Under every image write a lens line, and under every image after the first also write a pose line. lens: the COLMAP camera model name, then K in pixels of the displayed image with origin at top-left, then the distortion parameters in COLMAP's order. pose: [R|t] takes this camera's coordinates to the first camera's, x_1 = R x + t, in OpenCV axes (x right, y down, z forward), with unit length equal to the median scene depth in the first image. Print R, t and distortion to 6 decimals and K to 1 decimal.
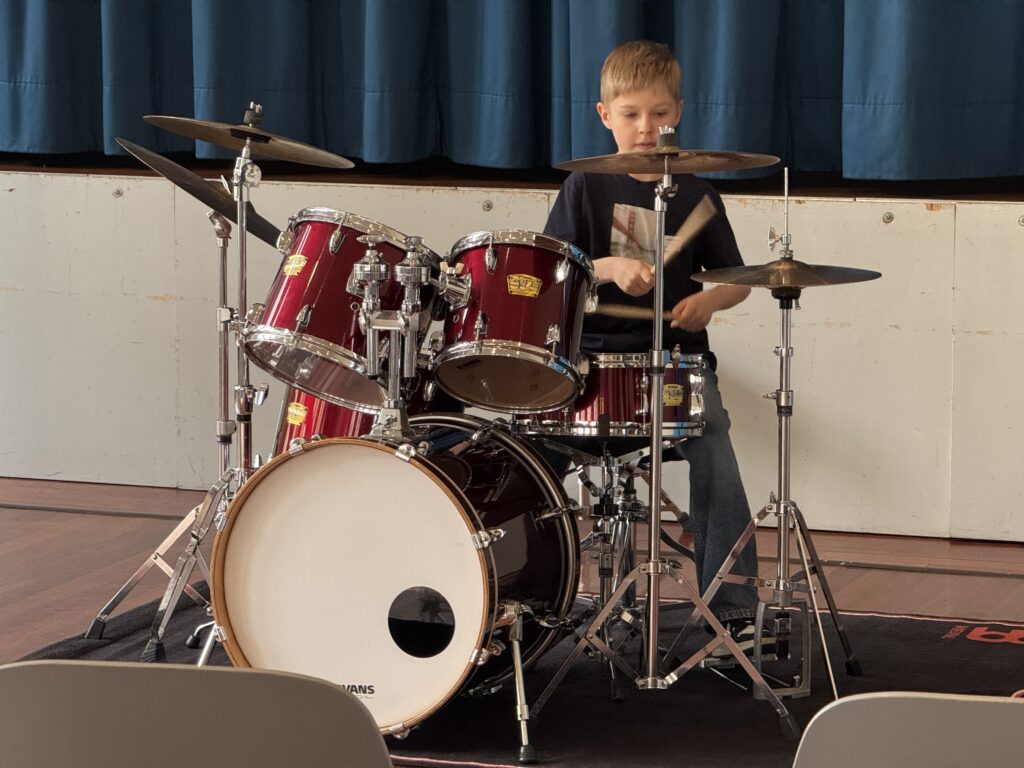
lens RADIAL K [[3677.5, 0, 511.2], [0, 3677.5, 386.9], [0, 0, 1]] dist [0.194698, 0.000000]
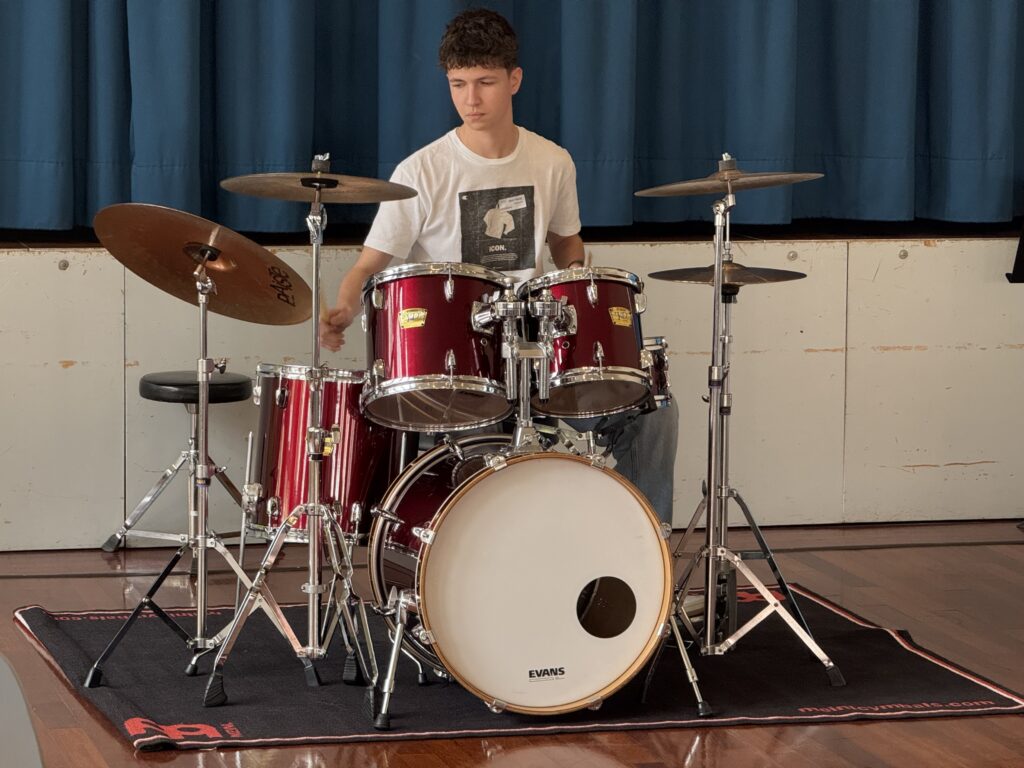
lens RADIAL K [[3677.5, 0, 508.6], [0, 3677.5, 383.8], [0, 0, 1]] dist [0.194698, 0.000000]
pose [[0.799062, -0.055128, 0.598716, -0.724929], [0.068229, 0.997669, 0.000803, -0.009023], [-0.597365, 0.040208, 0.800961, 0.086903]]
